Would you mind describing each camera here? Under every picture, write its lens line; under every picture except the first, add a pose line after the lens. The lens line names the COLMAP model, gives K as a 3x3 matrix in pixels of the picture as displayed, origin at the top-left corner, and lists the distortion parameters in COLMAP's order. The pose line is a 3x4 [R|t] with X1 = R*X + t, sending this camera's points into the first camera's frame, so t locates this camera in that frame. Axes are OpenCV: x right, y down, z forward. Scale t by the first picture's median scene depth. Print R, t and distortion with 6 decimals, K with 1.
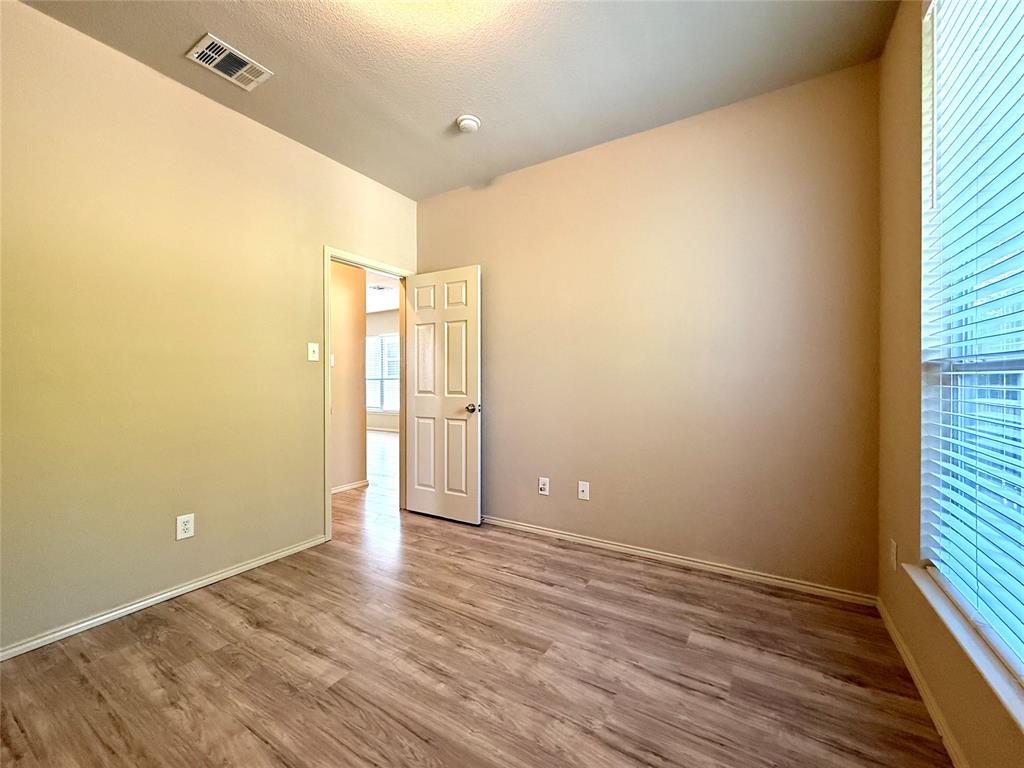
lens RADIAL K [[412.2, 0, 510.6], [0, 412.2, 382.1], [0, 0, 1]] dist [-0.000530, -0.000315]
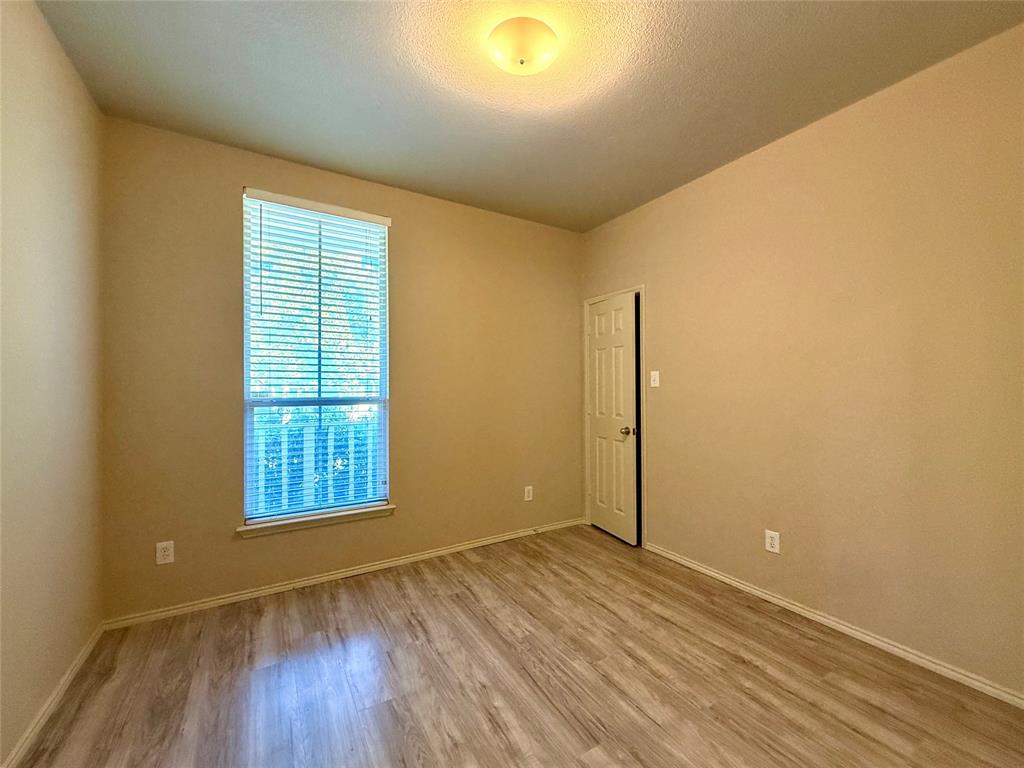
lens RADIAL K [[412.2, 0, 510.5], [0, 412.2, 384.3], [0, 0, 1]] dist [-0.000530, -0.000315]
pose [[-0.887866, 0.007539, 0.460040, -0.543282], [0.007027, 0.999971, -0.002825, -0.079223], [-0.460048, 0.000724, -0.887894, 1.499535]]
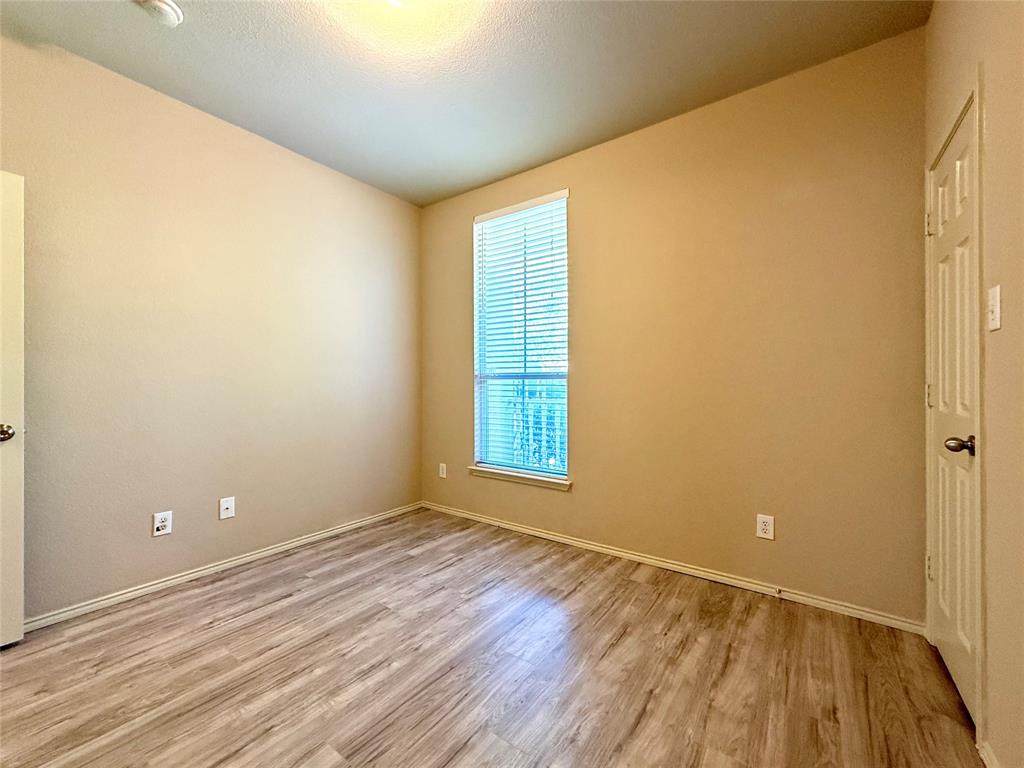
lens RADIAL K [[412.2, 0, 515.1], [0, 412.2, 382.5], [0, 0, 1]] dist [-0.000530, -0.000315]
pose [[0.074507, 0.005309, 0.997206, -0.939900], [0.005478, 0.999969, -0.005733, 0.006860], [-0.997205, 0.005889, 0.074476, 0.463058]]
